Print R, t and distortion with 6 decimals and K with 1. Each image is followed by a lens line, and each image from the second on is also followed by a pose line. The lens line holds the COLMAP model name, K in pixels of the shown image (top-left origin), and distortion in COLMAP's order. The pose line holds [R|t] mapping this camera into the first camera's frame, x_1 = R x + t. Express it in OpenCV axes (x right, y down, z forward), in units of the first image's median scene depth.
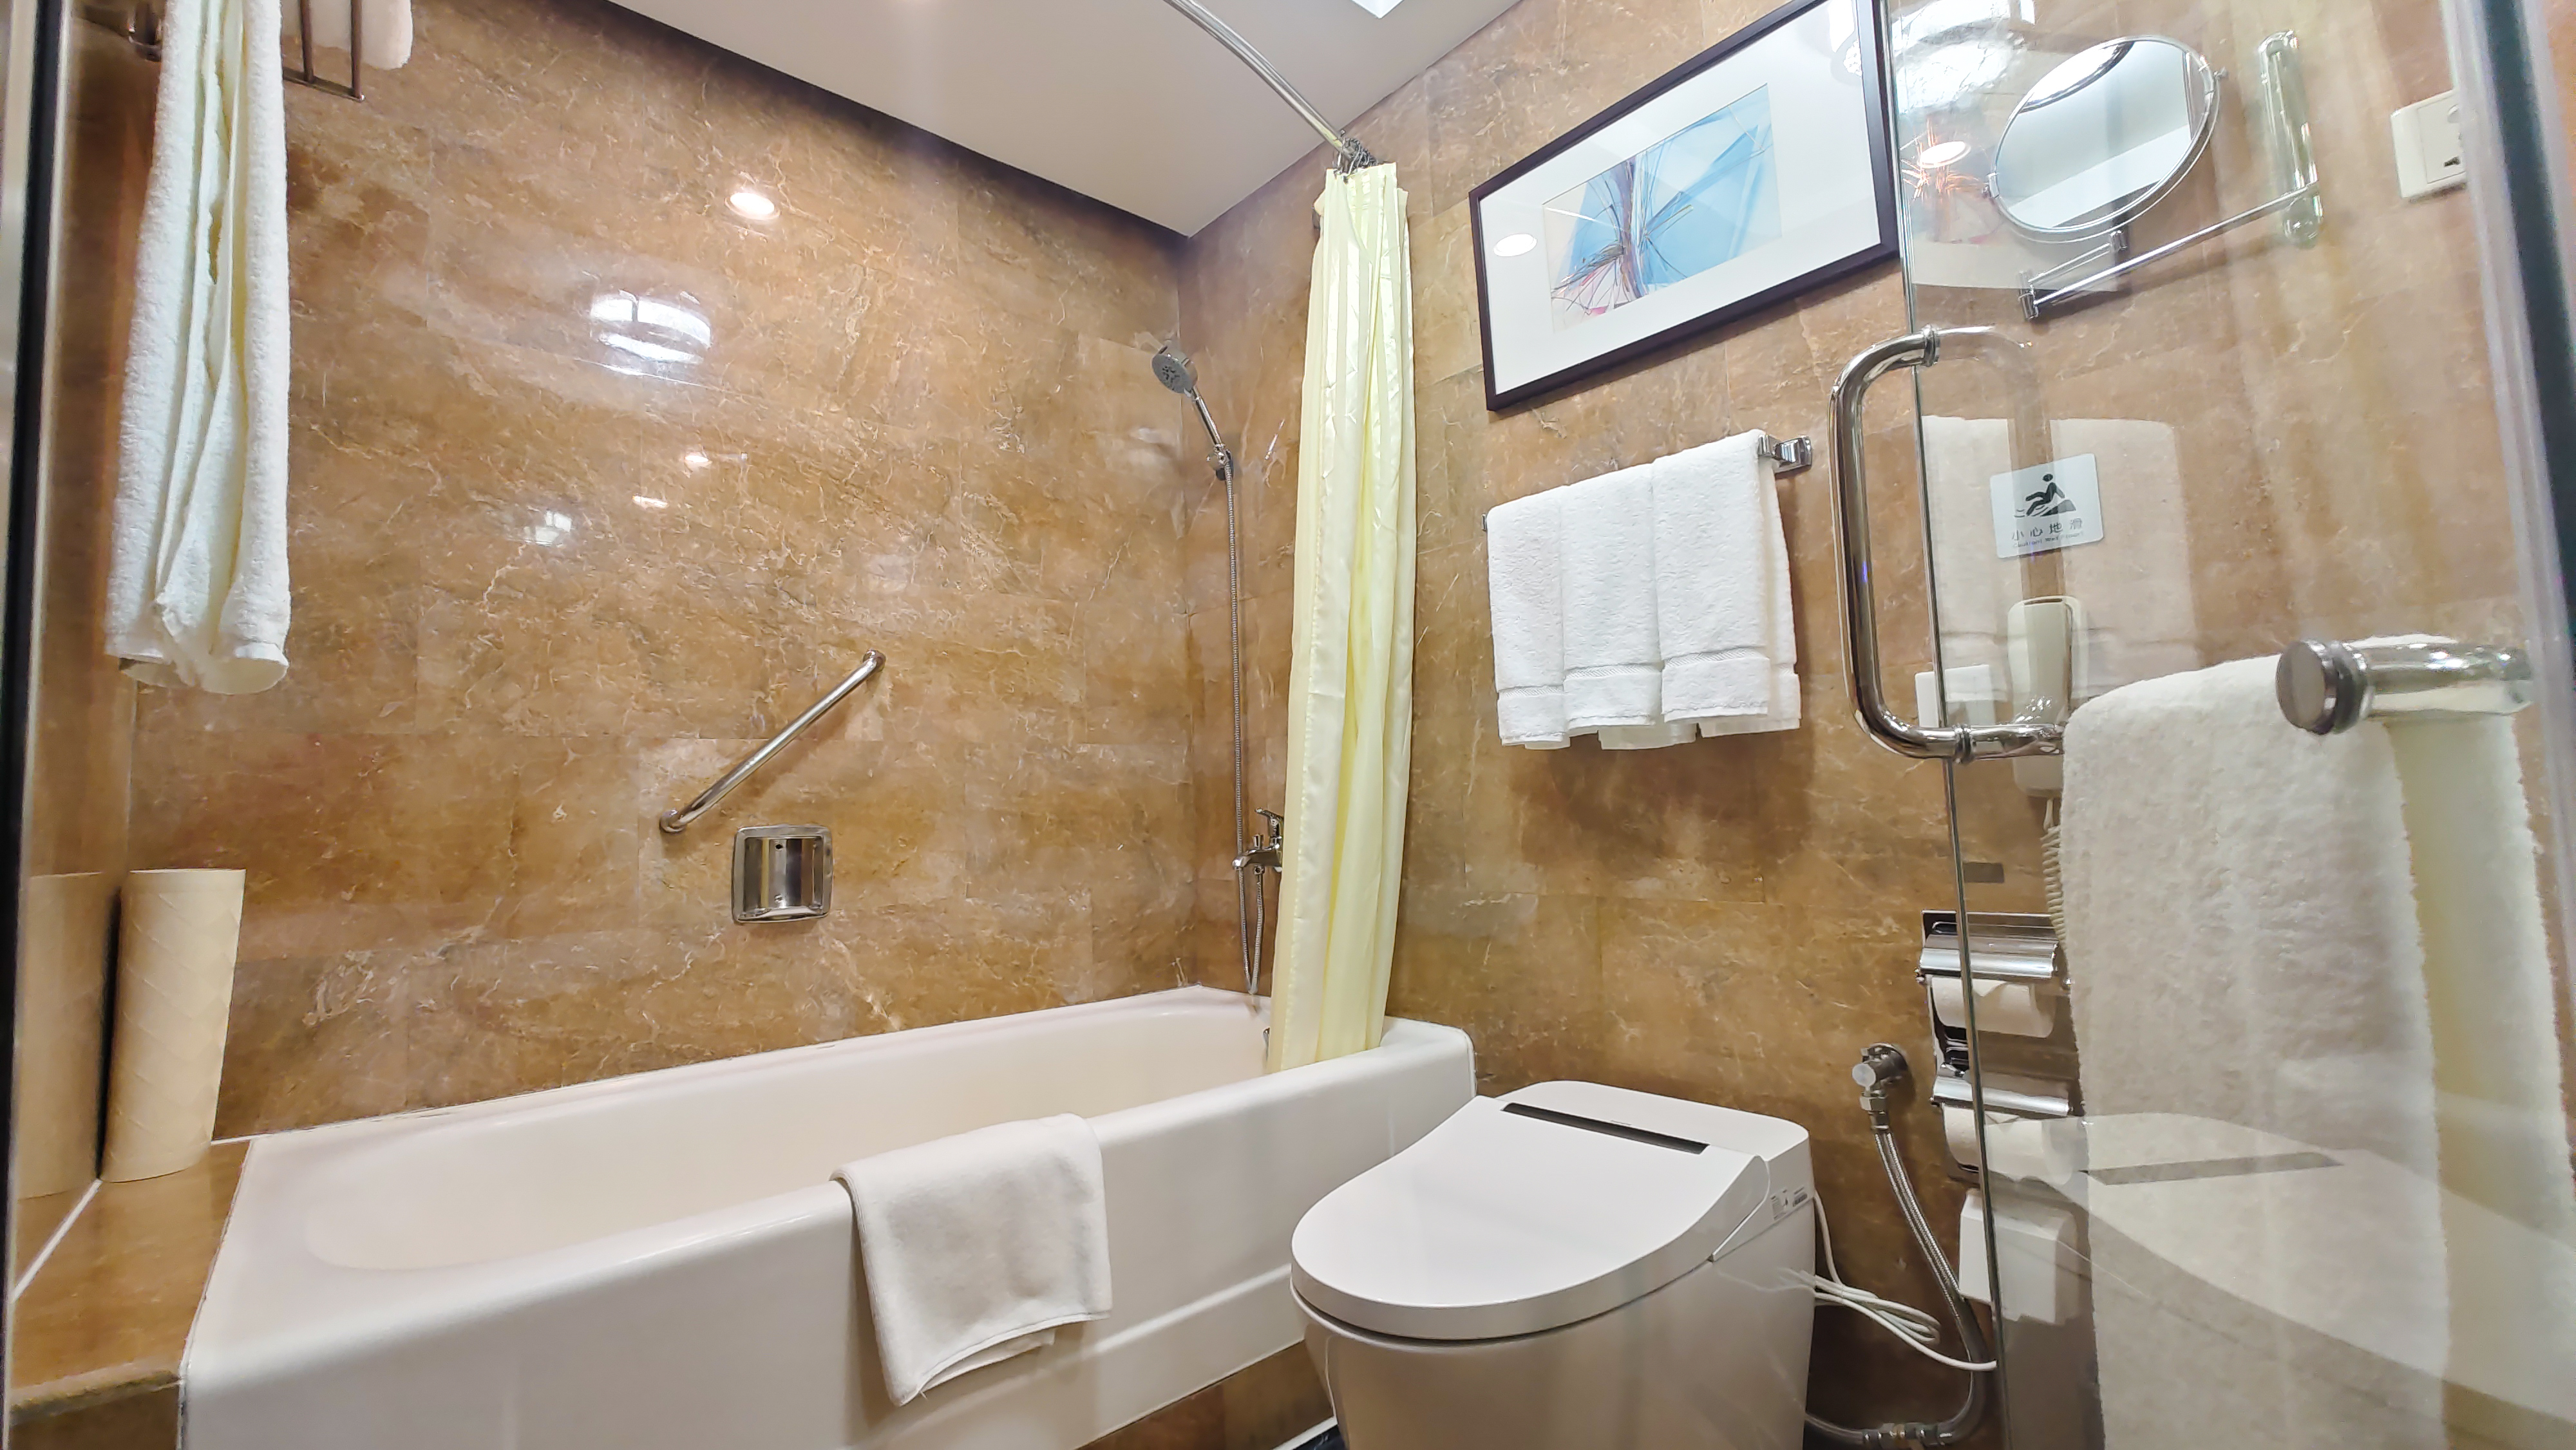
lens RADIAL K [[1049.7, 0, 1273.5], [0, 1049.7, 722.3], [0, 0, 1]] dist [0.001128, -0.000327]
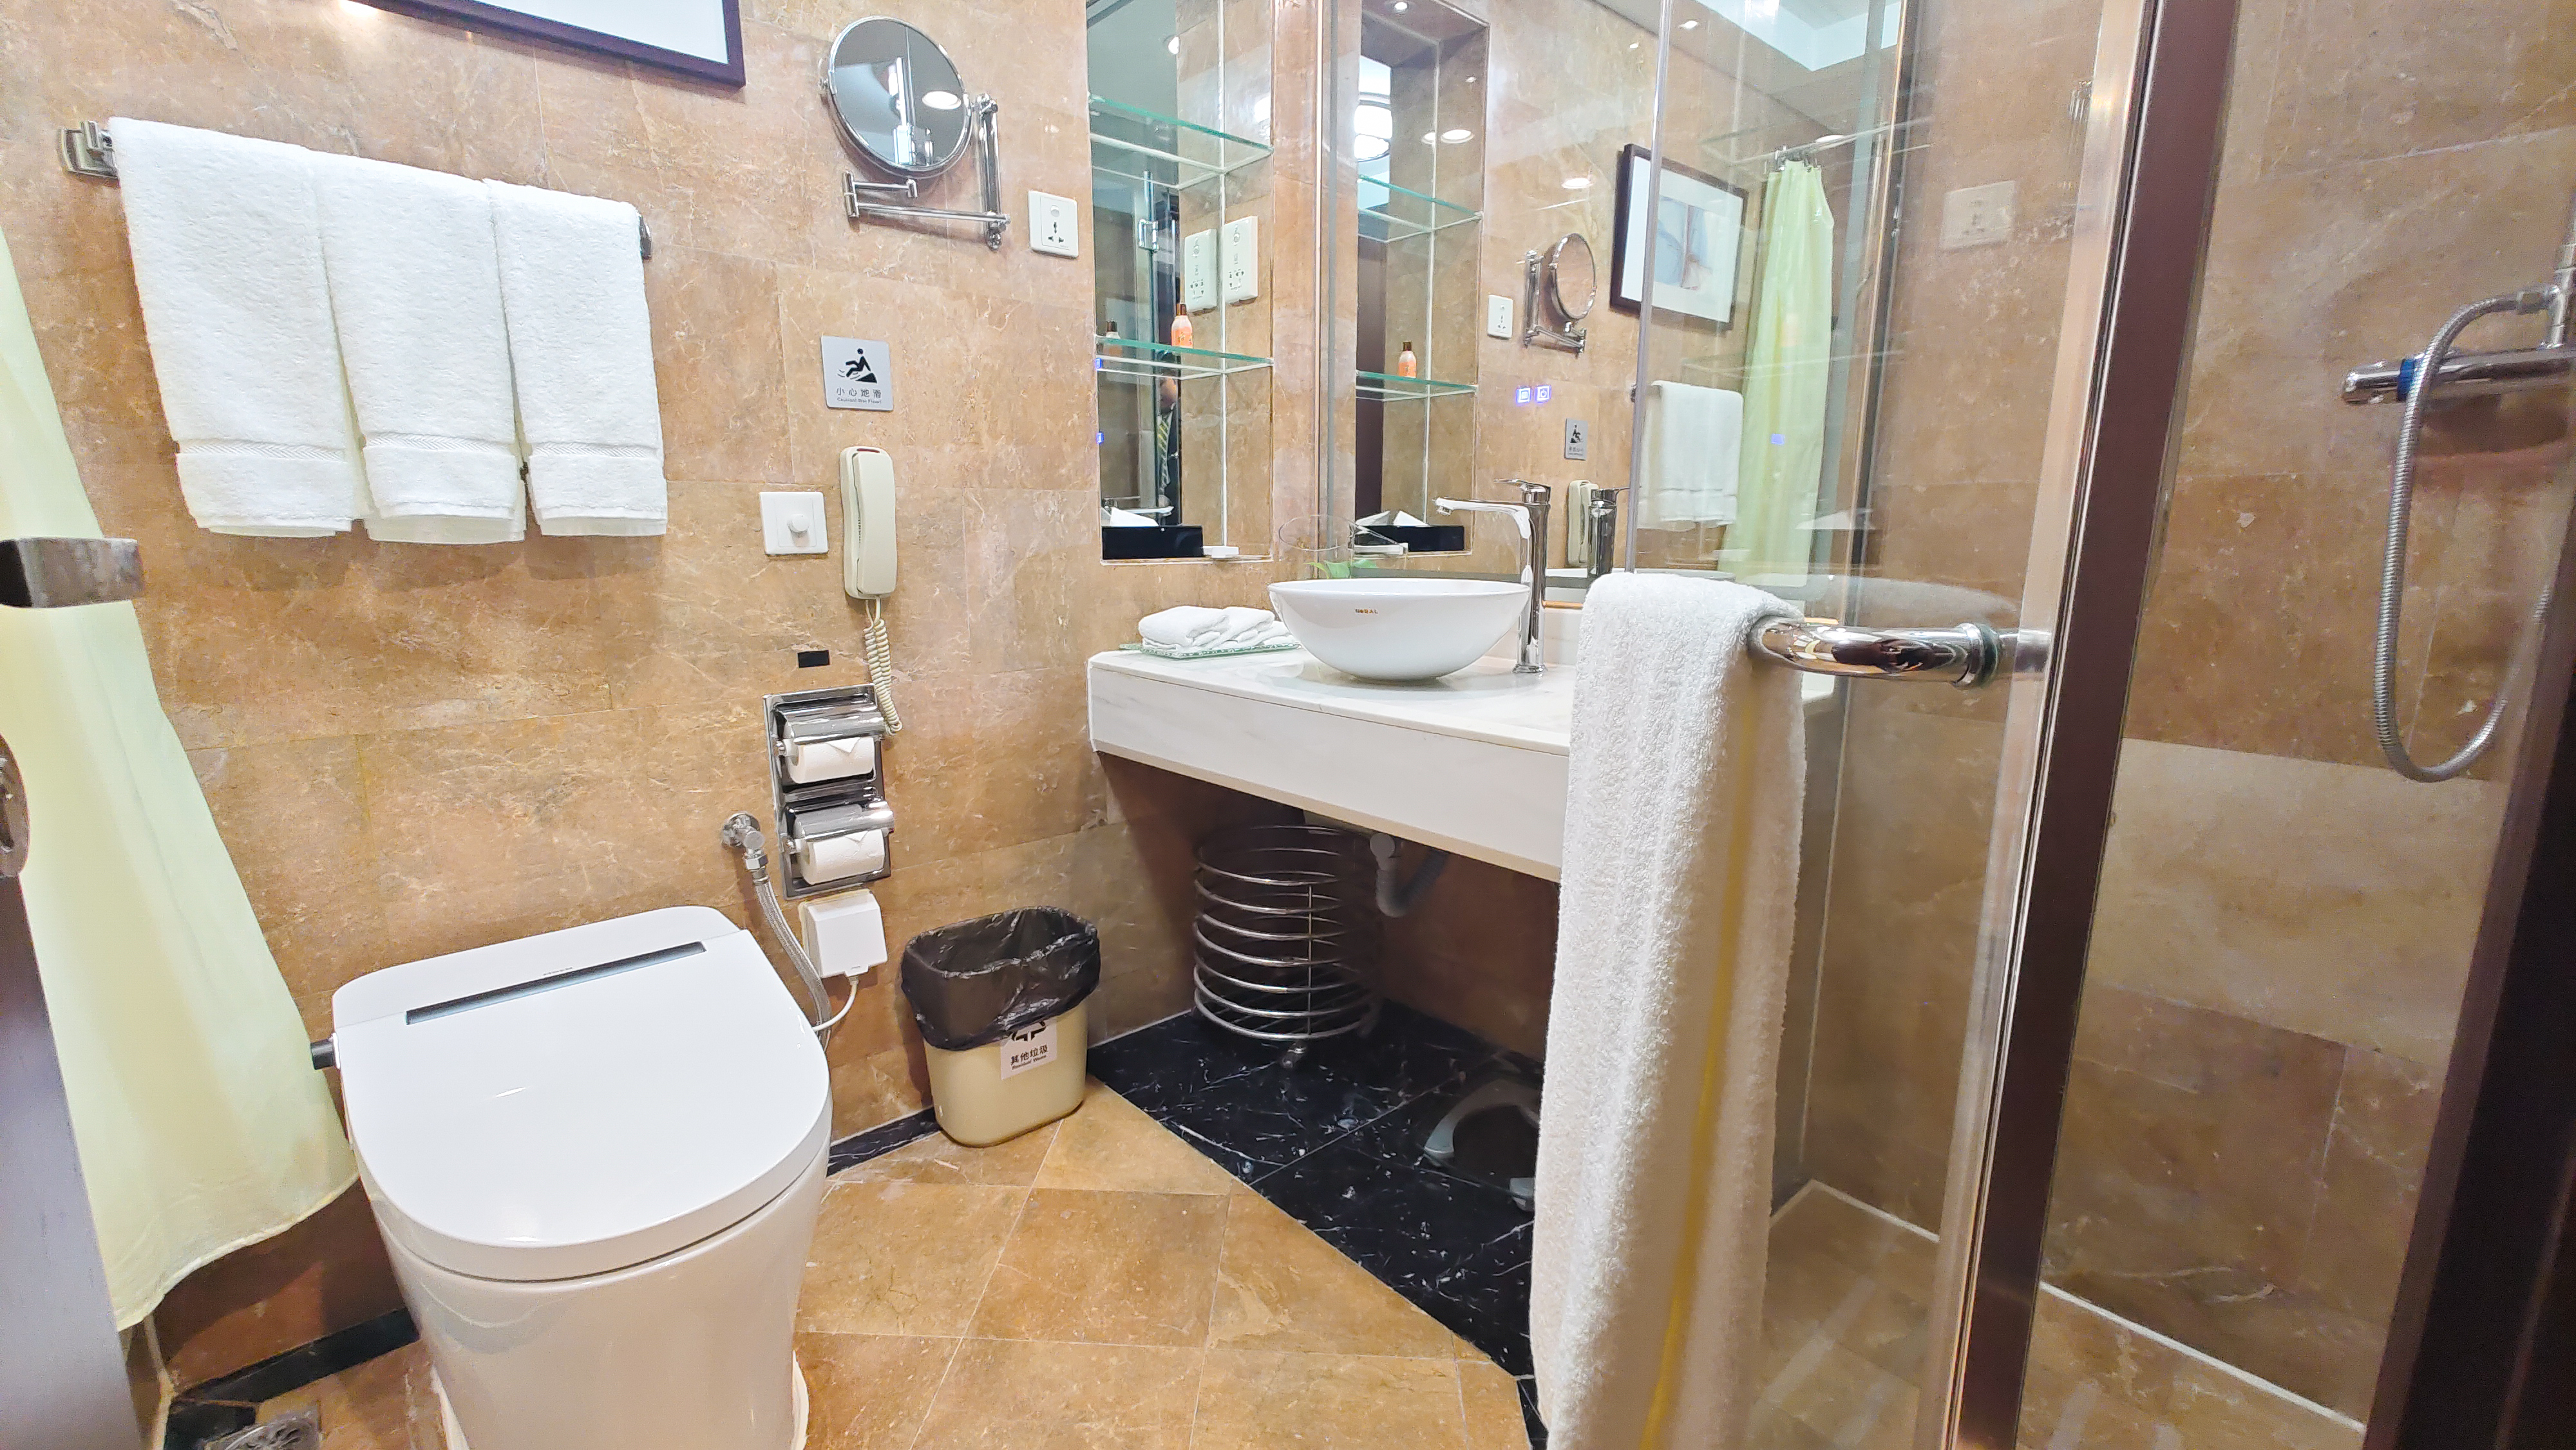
lens RADIAL K [[1049.7, 0, 1273.5], [0, 1049.7, 722.3], [0, 0, 1]] dist [0.001128, -0.000327]
pose [[-0.006223, -0.143913, 0.989571, -0.515506], [-0.082665, 0.986277, 0.142914, -0.007697], [-0.996558, -0.080914, -0.018034, 0.406925]]
